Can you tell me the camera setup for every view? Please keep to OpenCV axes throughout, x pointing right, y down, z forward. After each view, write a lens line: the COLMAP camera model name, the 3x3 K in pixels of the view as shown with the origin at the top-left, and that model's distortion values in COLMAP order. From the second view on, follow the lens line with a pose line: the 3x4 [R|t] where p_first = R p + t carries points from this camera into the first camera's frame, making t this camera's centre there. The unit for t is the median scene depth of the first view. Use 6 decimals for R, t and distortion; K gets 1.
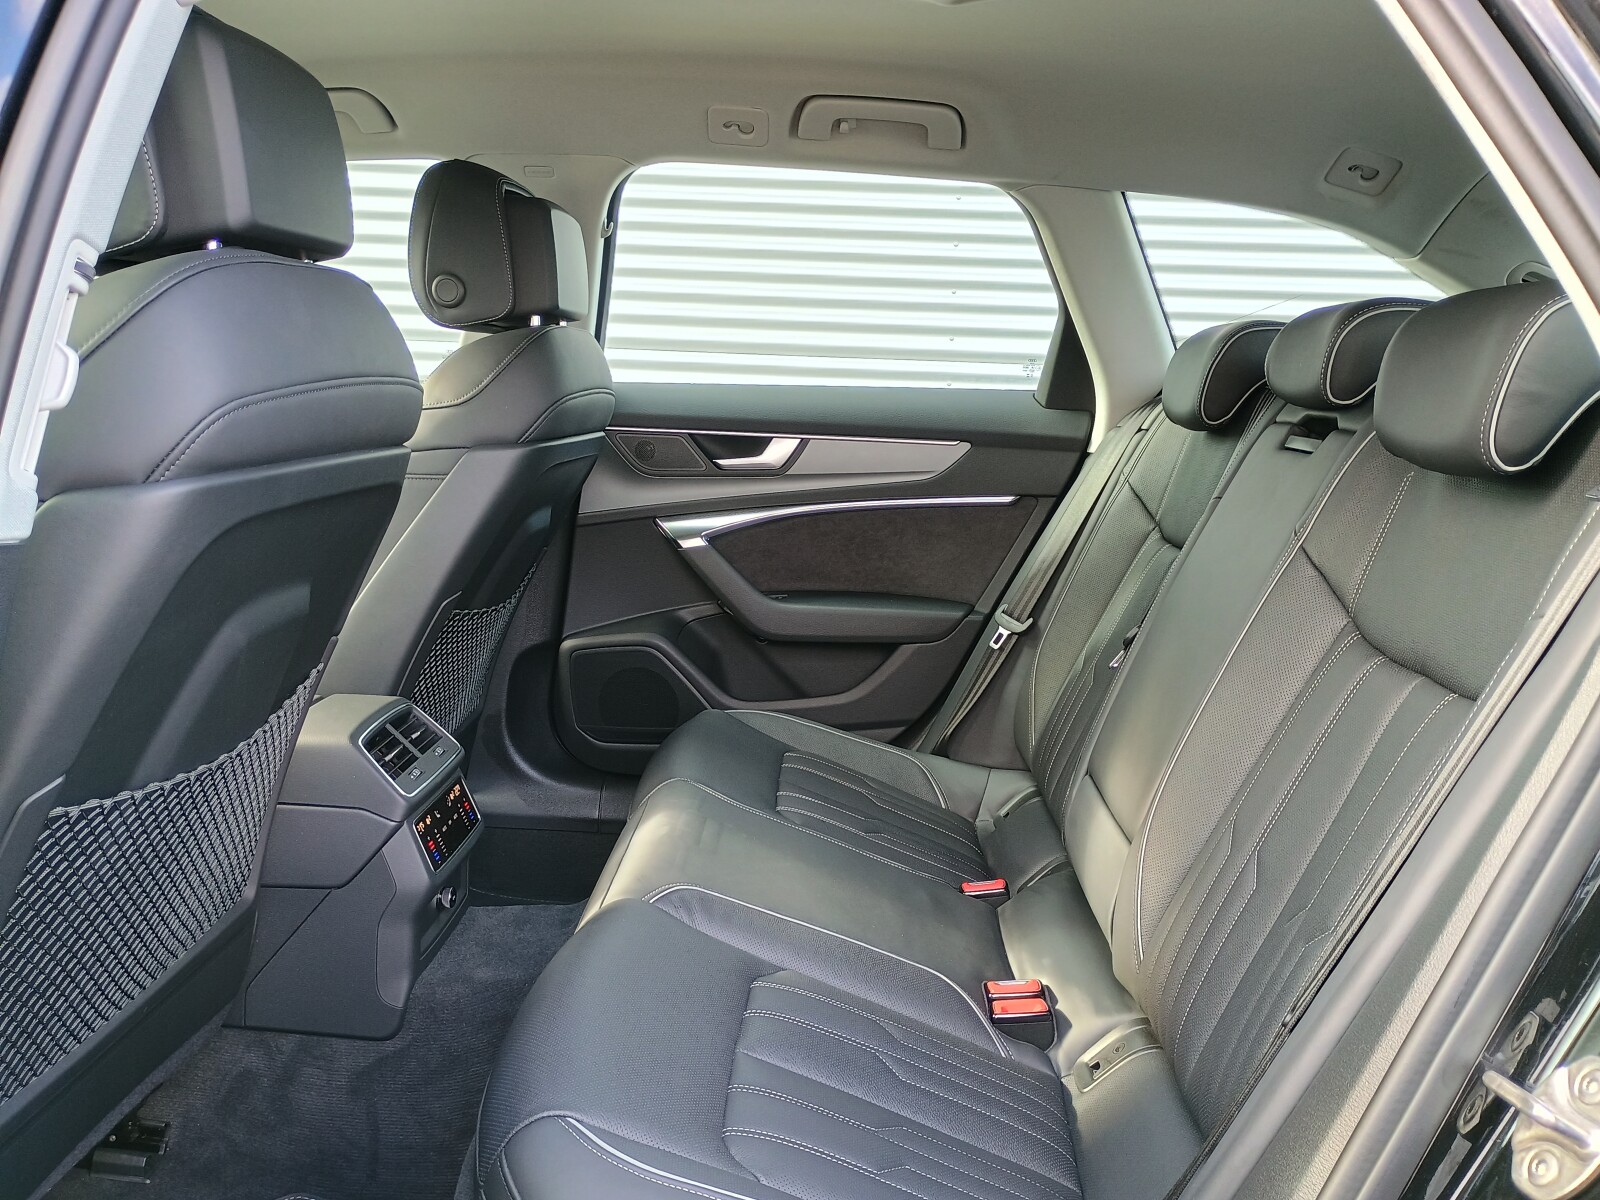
lens RADIAL K [[1327.6, 0, 800.0], [0, 1327.6, 600.1], [0, 0, 1]] dist [0.044734, -0.012930]
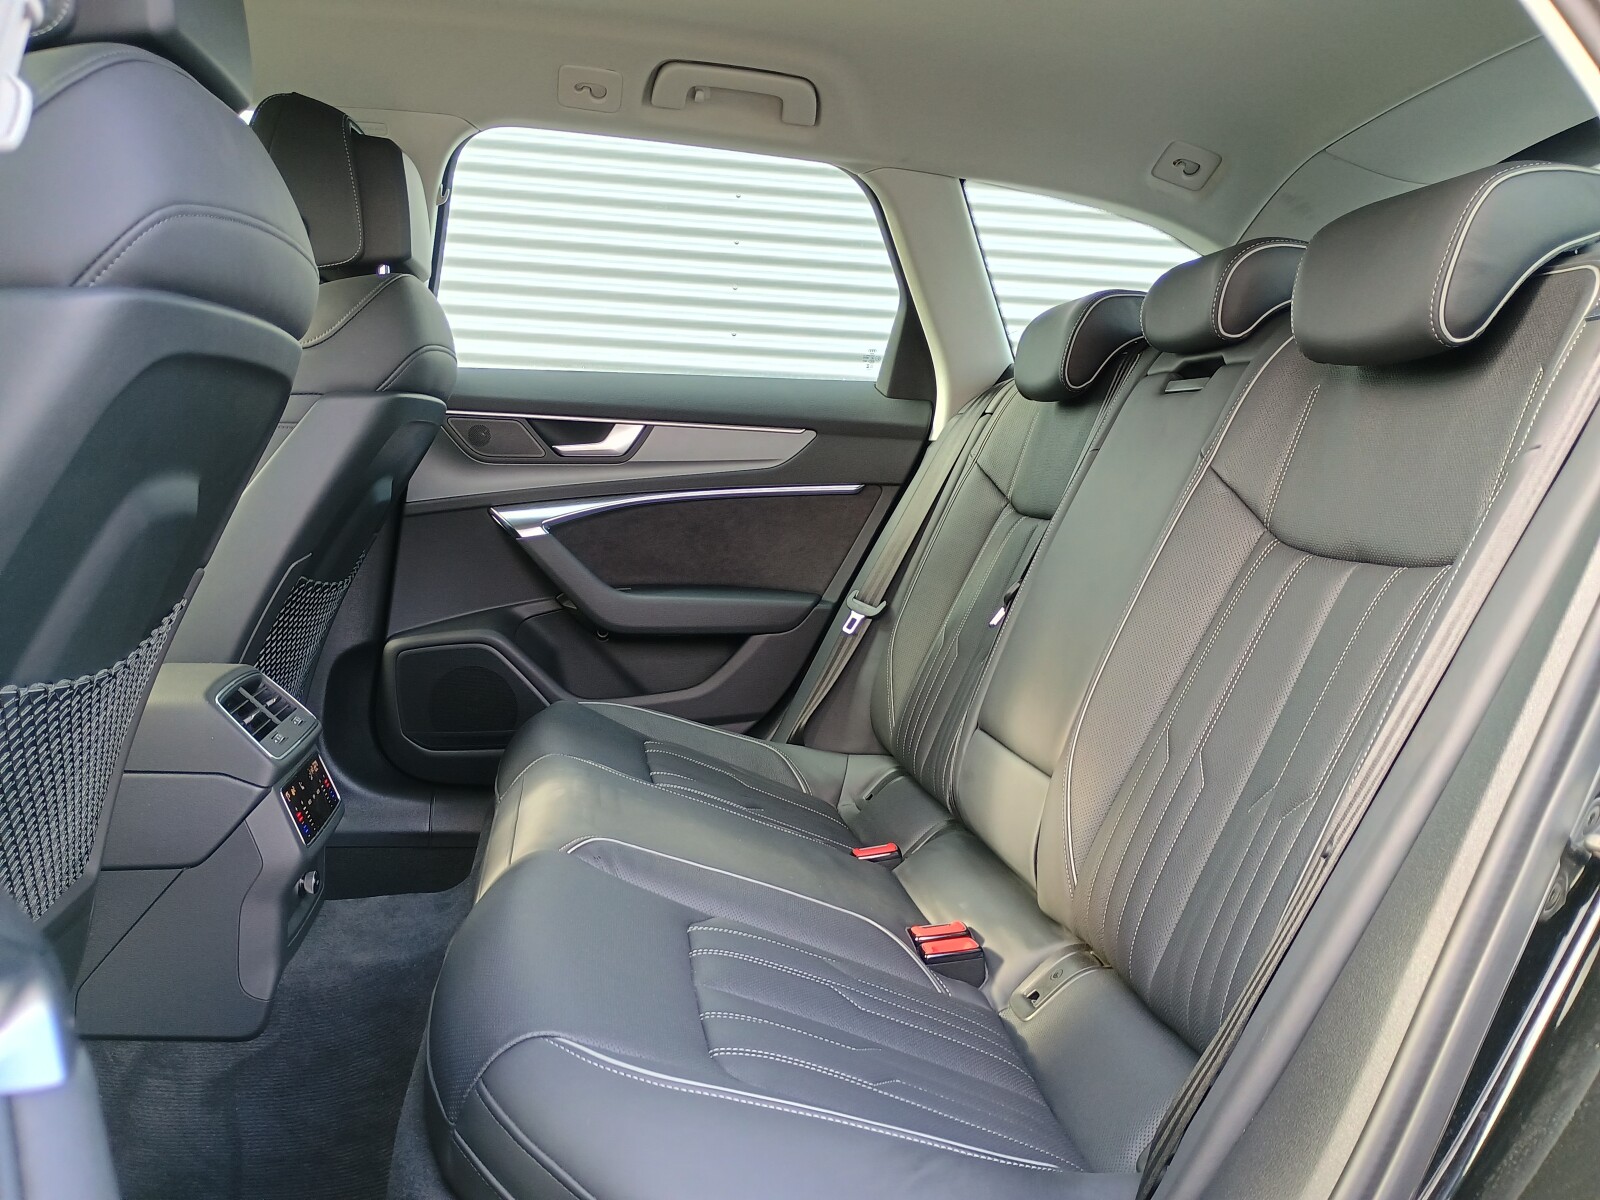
lens RADIAL K [[1327.6, 0, 807.4], [0, 1327.6, 598.3], [0, 0, 1]] dist [0.044734, -0.012930]
pose [[0.981992, -0.016094, 0.188237, -0.089403], [0.025828, 0.998447, -0.049370, 0.074685], [-0.187150, 0.053342, 0.980882, 0.041012]]
